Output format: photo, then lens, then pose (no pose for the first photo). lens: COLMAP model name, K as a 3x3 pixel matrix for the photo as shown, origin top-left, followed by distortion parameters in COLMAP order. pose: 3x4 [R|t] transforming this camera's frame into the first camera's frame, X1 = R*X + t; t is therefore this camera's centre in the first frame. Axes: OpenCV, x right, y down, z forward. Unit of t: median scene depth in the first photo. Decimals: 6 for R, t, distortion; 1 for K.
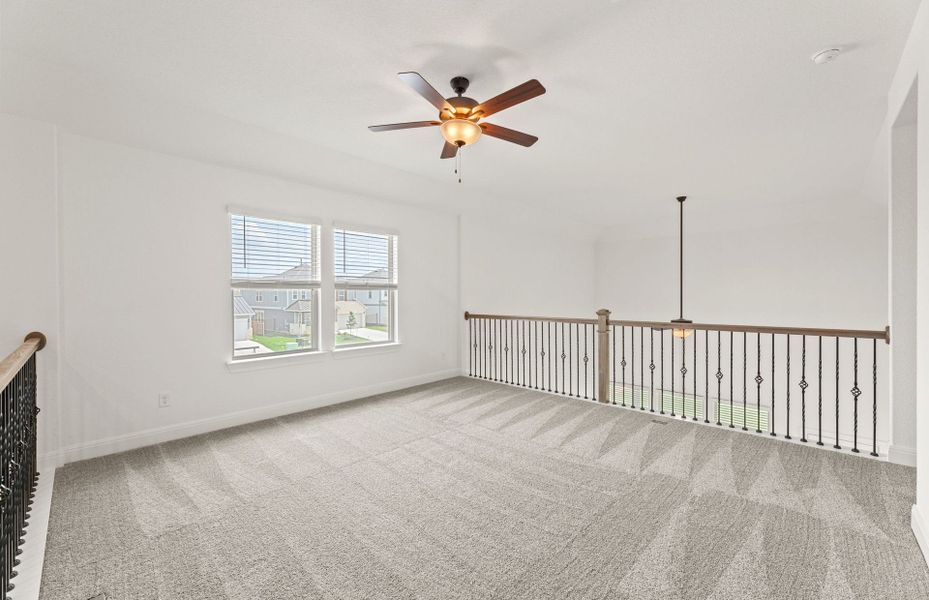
lens RADIAL K [[351.3, 0, 467.2], [0, 351.3, 299.7], [0, 0, 1]] dist [0.001608, 0.000274]
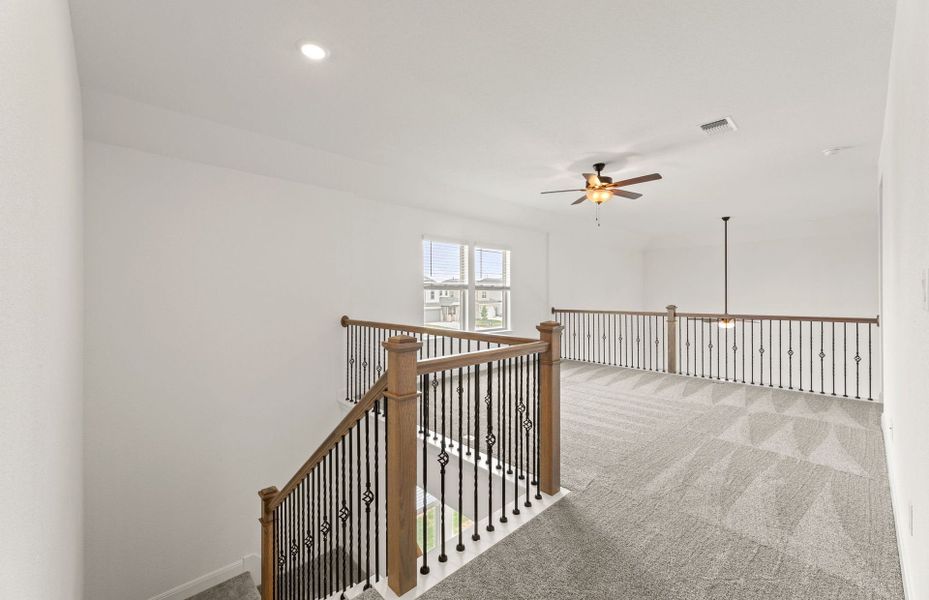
lens RADIAL K [[353.1, 0, 468.2], [0, 353.1, 297.3], [0, 0, 1]] dist [0.008645, 0.000162]
pose [[0.999001, 0.001698, -0.044665, -0.351350], [-0.001934, 0.999984, -0.005242, 0.005788], [0.044655, 0.005323, 0.998988, -0.426683]]
